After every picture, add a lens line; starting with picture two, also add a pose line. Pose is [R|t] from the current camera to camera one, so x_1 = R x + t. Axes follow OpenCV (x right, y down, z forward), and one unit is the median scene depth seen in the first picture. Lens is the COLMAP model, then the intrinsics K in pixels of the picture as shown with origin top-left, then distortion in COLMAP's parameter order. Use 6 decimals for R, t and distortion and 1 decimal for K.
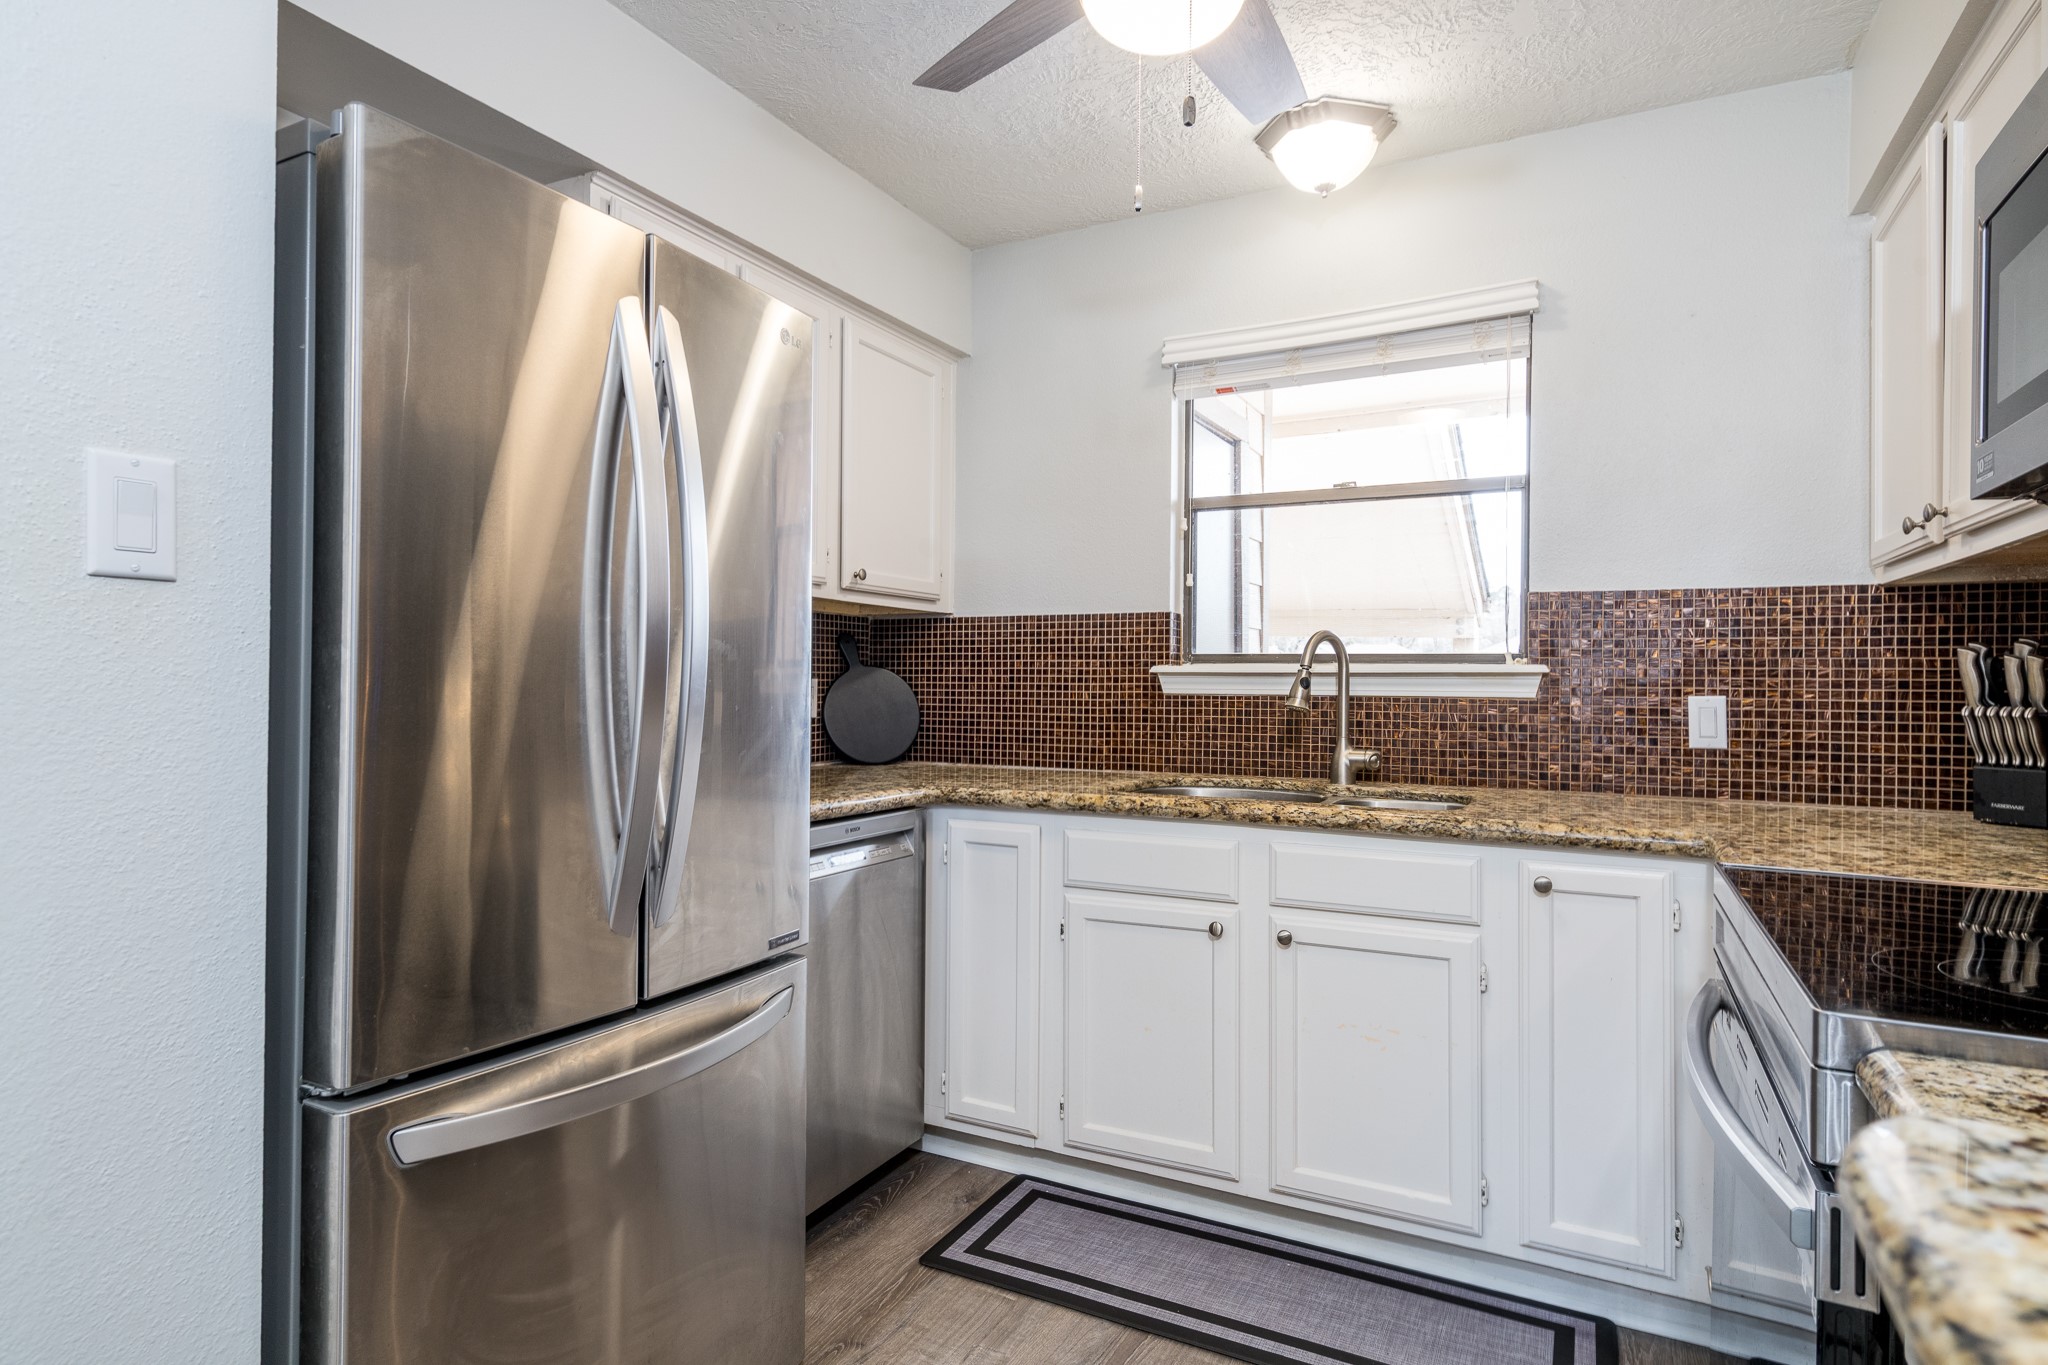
lens RADIAL K [[1099.5, 0, 1015.9], [0, 1099.5, 676.6], [0, 0, 1]] dist [0.001345, 0.000578]
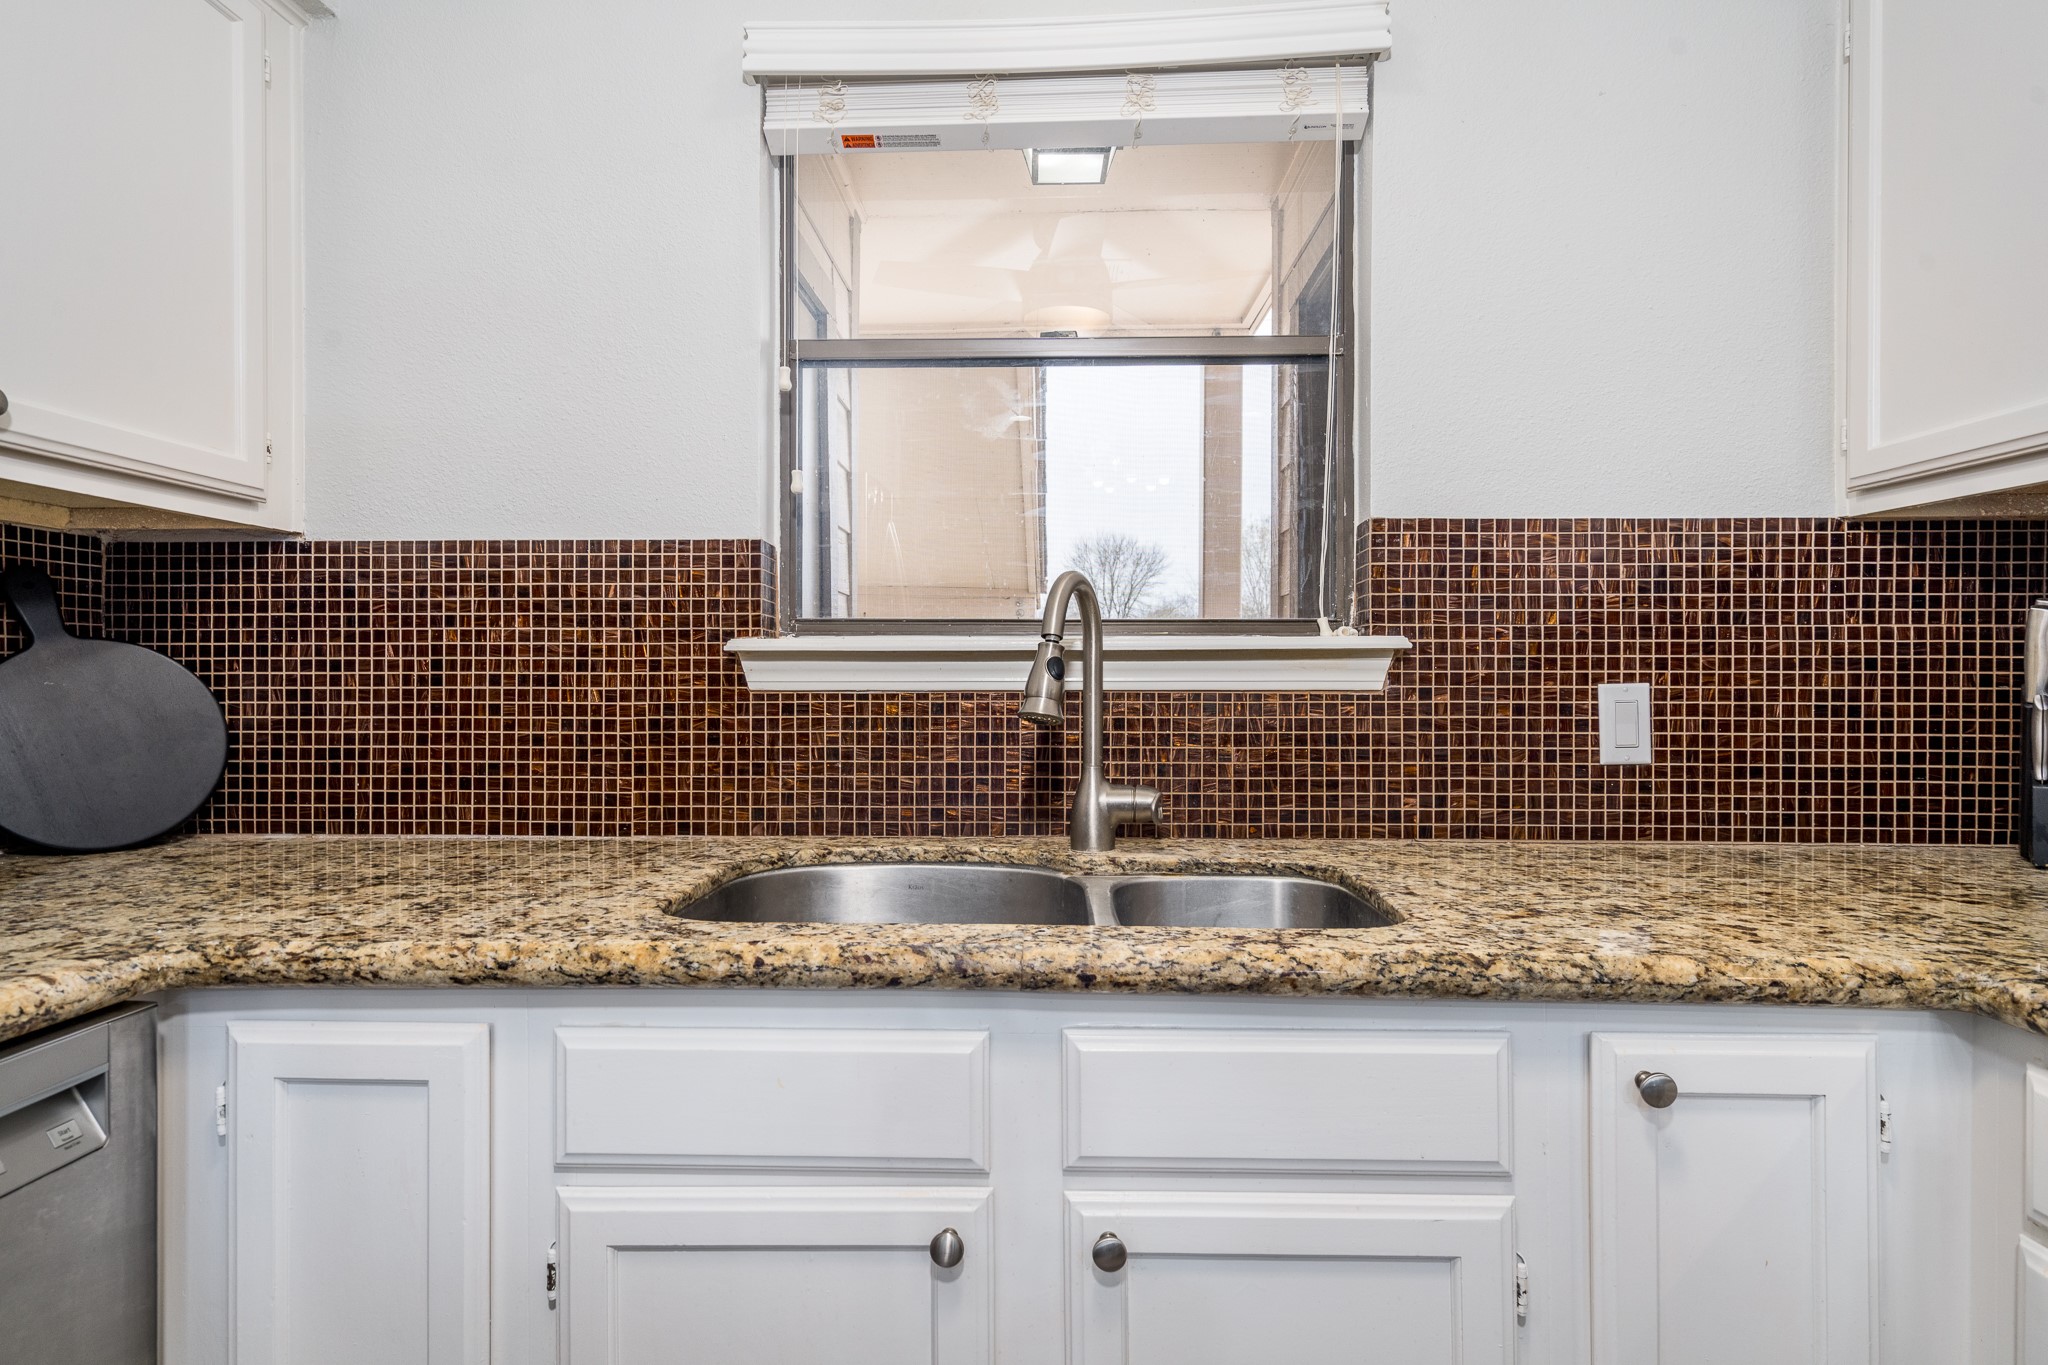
lens RADIAL K [[1099.5, 0, 1015.2], [0, 1099.5, 675.0], [0, 0, 1]] dist [0.001345, 0.000578]
pose [[0.900878, -0.008194, 0.433994, 0.020835], [0.005014, 0.999952, 0.008470, 0.004887], [-0.434043, -0.005454, 0.900876, 0.535178]]
